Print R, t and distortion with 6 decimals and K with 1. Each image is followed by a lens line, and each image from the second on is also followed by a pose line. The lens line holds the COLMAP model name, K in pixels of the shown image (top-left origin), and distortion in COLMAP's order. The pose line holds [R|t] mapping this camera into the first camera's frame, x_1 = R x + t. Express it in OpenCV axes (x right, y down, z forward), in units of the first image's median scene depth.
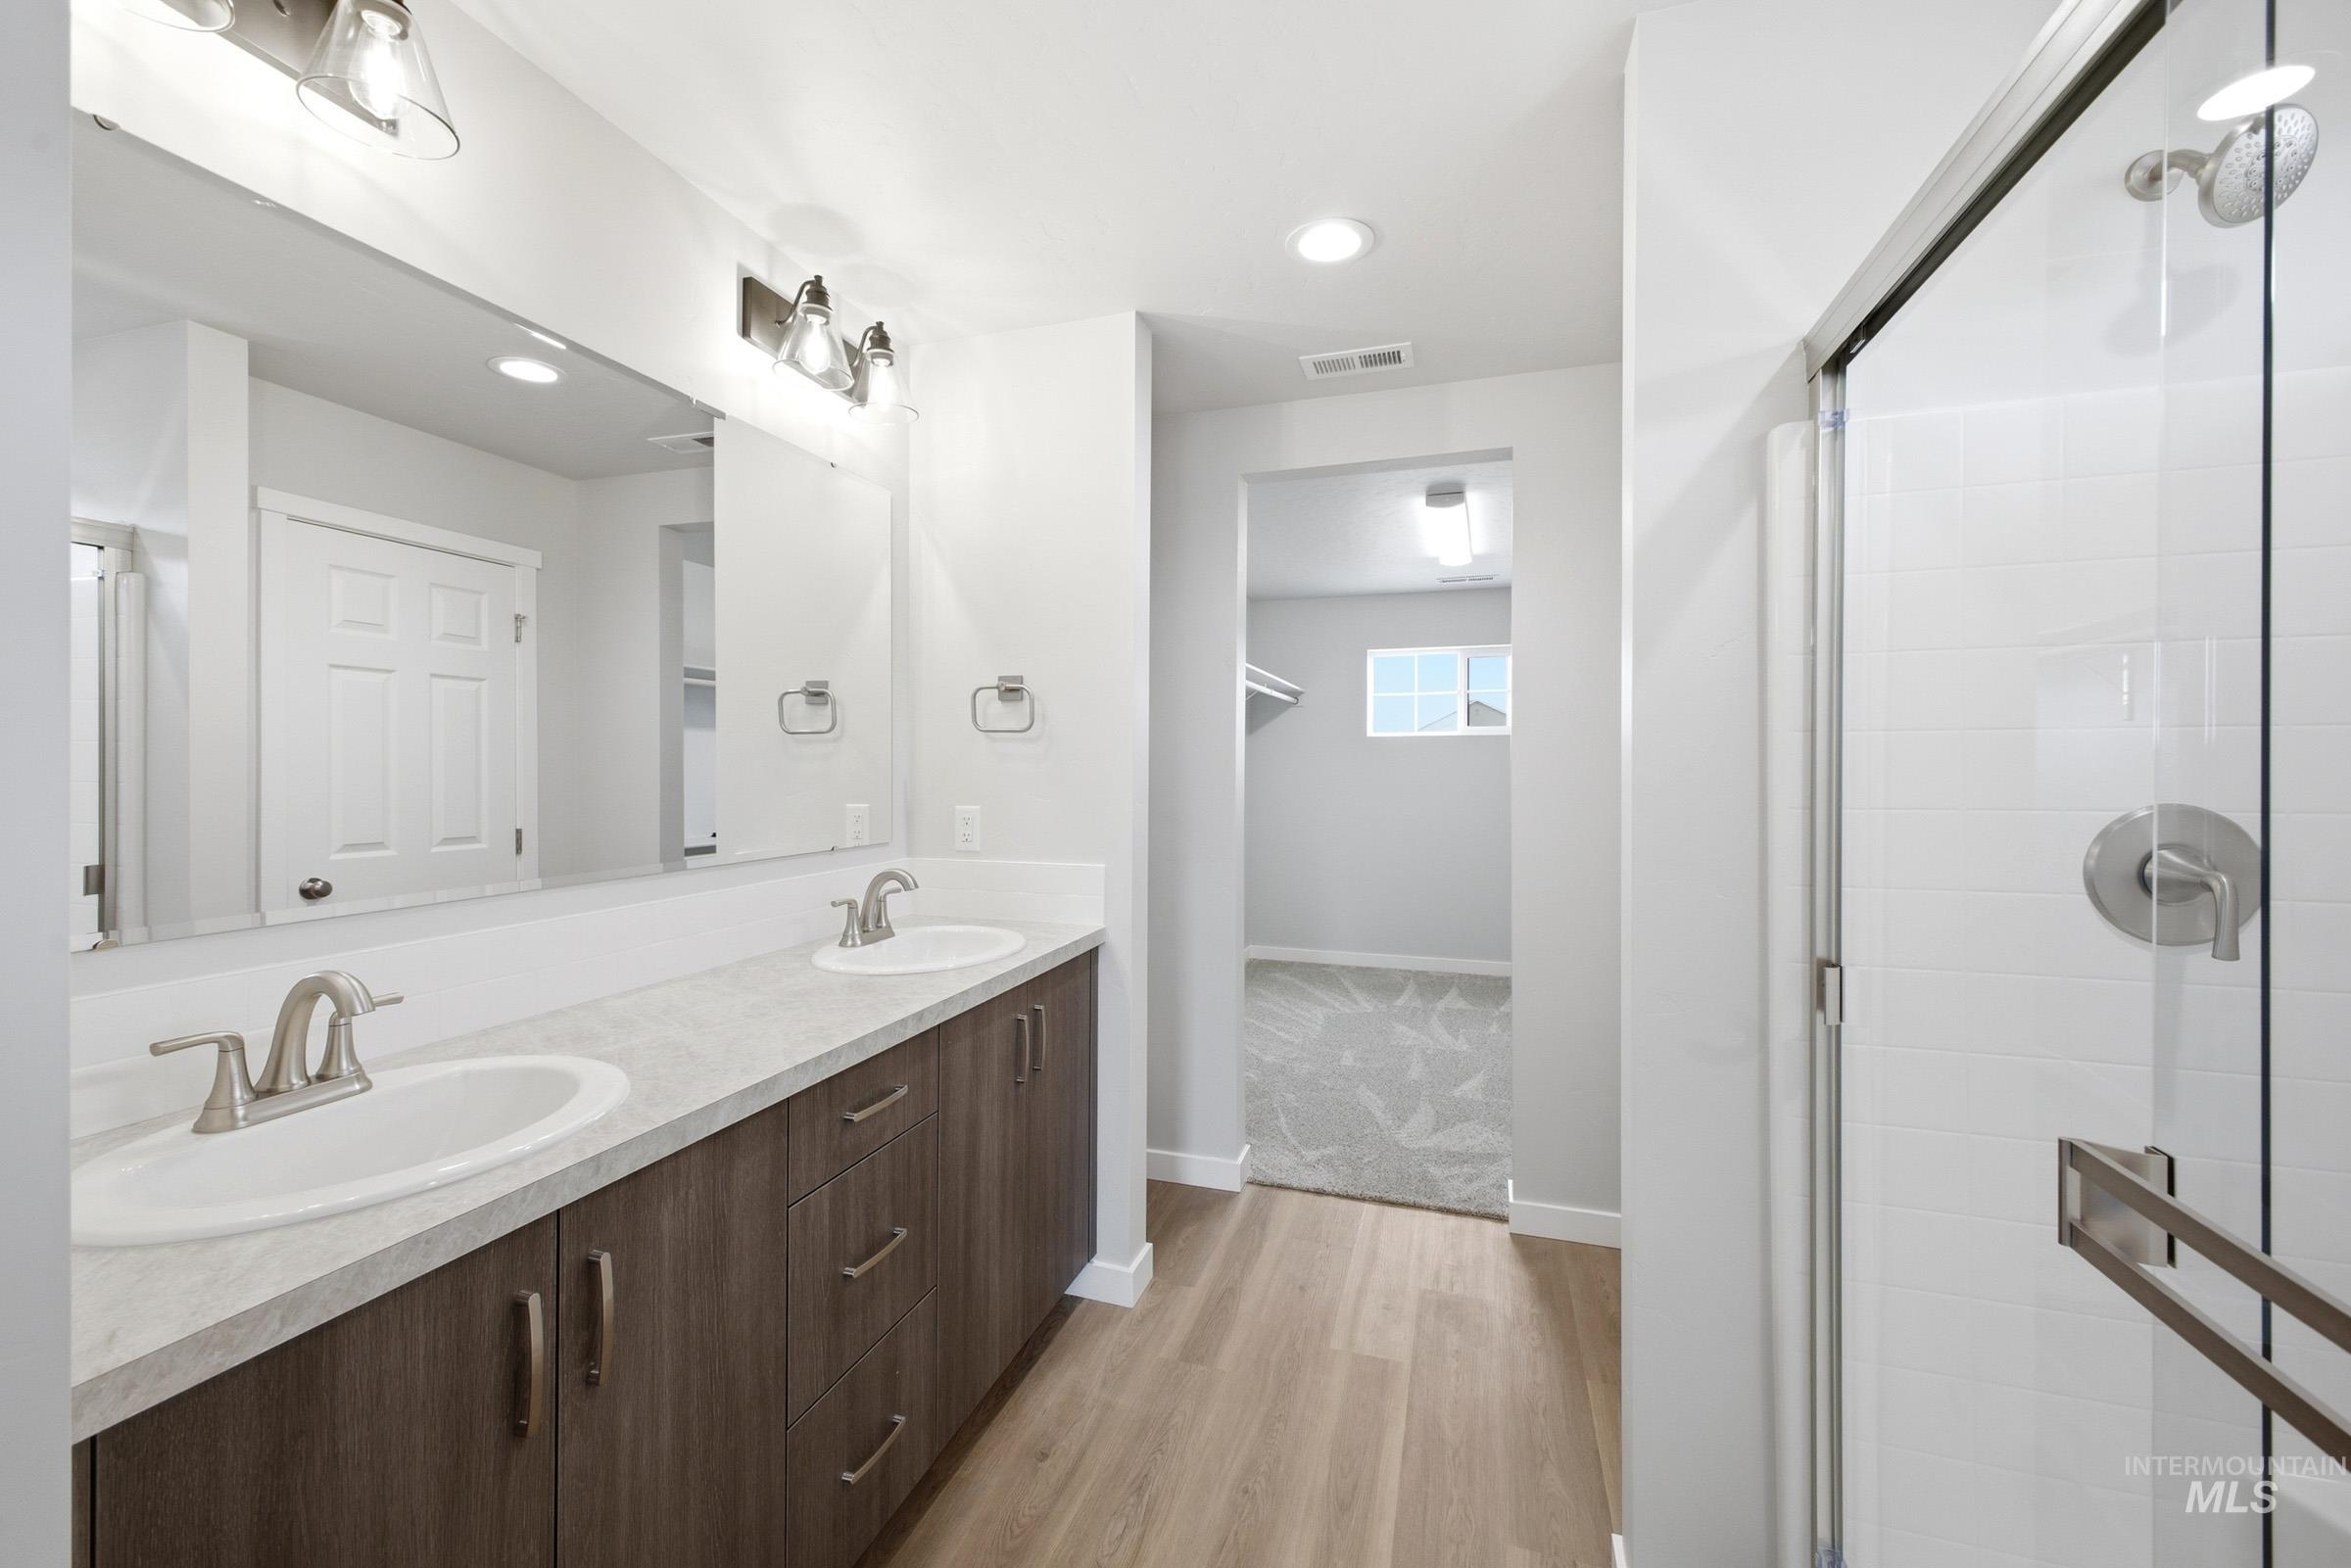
lens RADIAL K [[954.3, 0, 1170.6], [0, 954.3, 766.8], [0, 0, 1]] dist [0.001163, 0.000105]
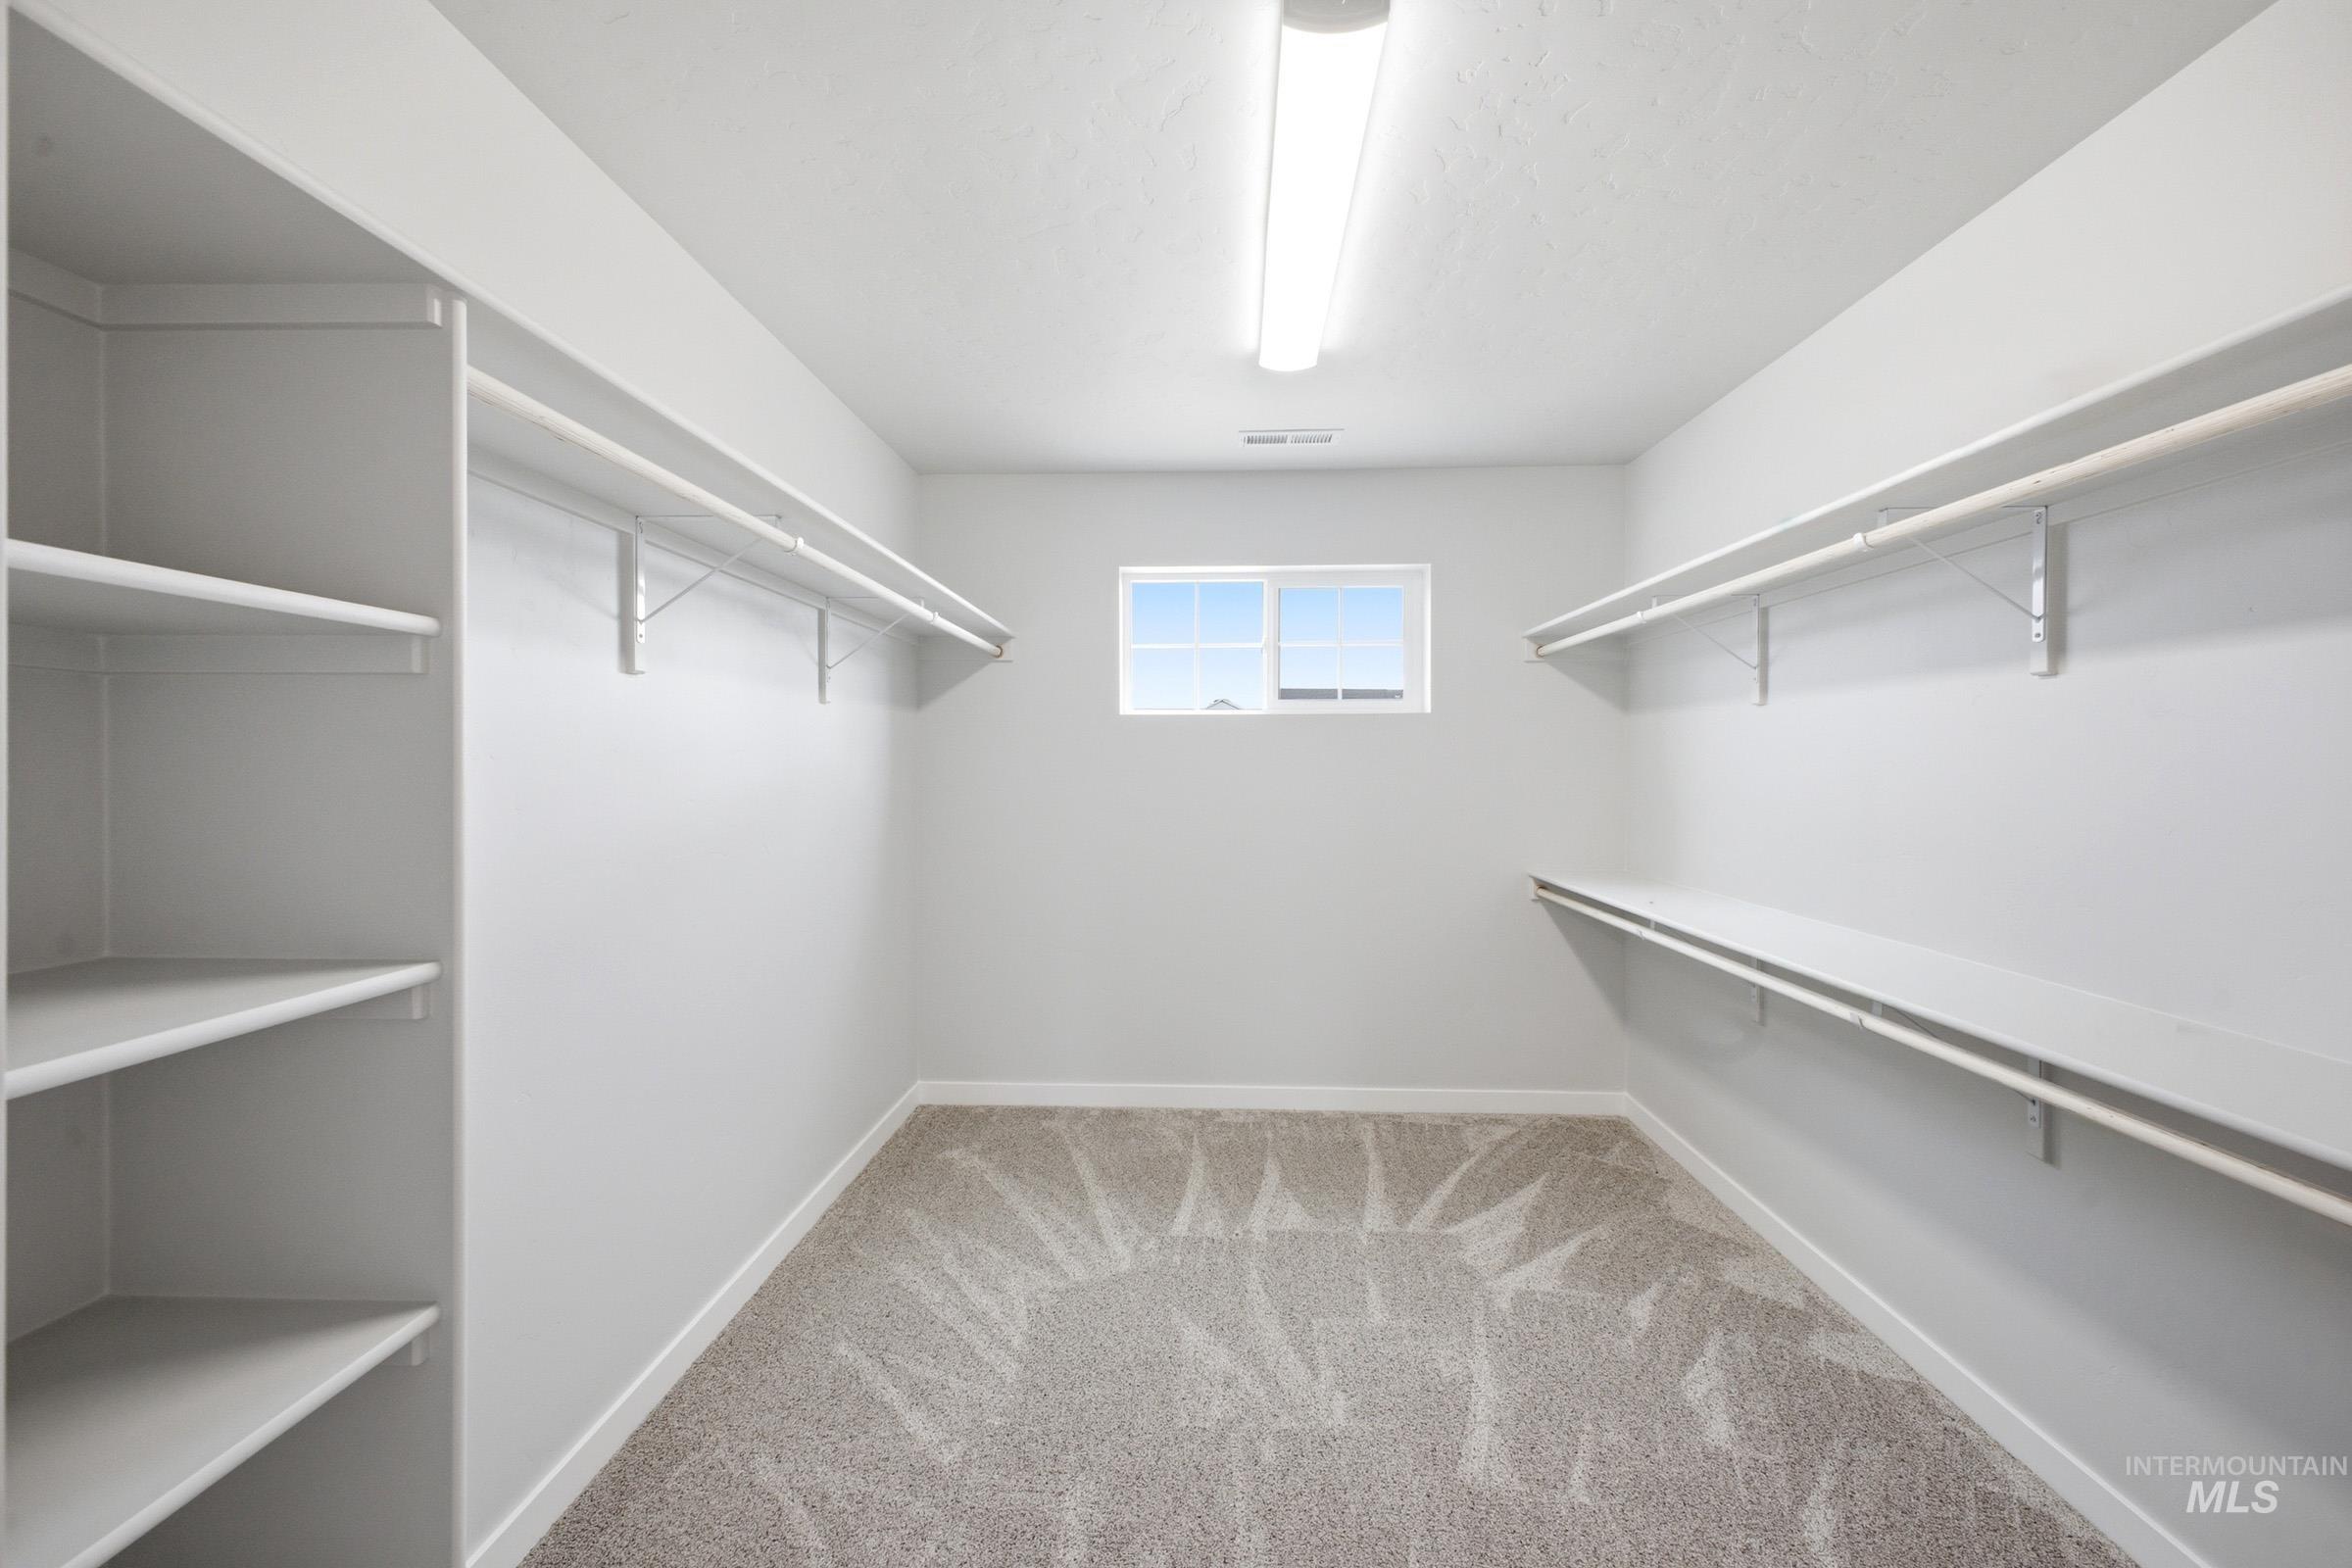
lens RADIAL K [[954.8, 0, 1171.1], [0, 954.8, 766.8], [0, 0, 1]] dist [0.001163, 0.000105]
pose [[0.966463, 0.001350, 0.256803, 0.093306], [-0.002476, 0.999989, 0.004064, -0.002075], [-0.256794, -0.004564, 0.966455, 0.463139]]
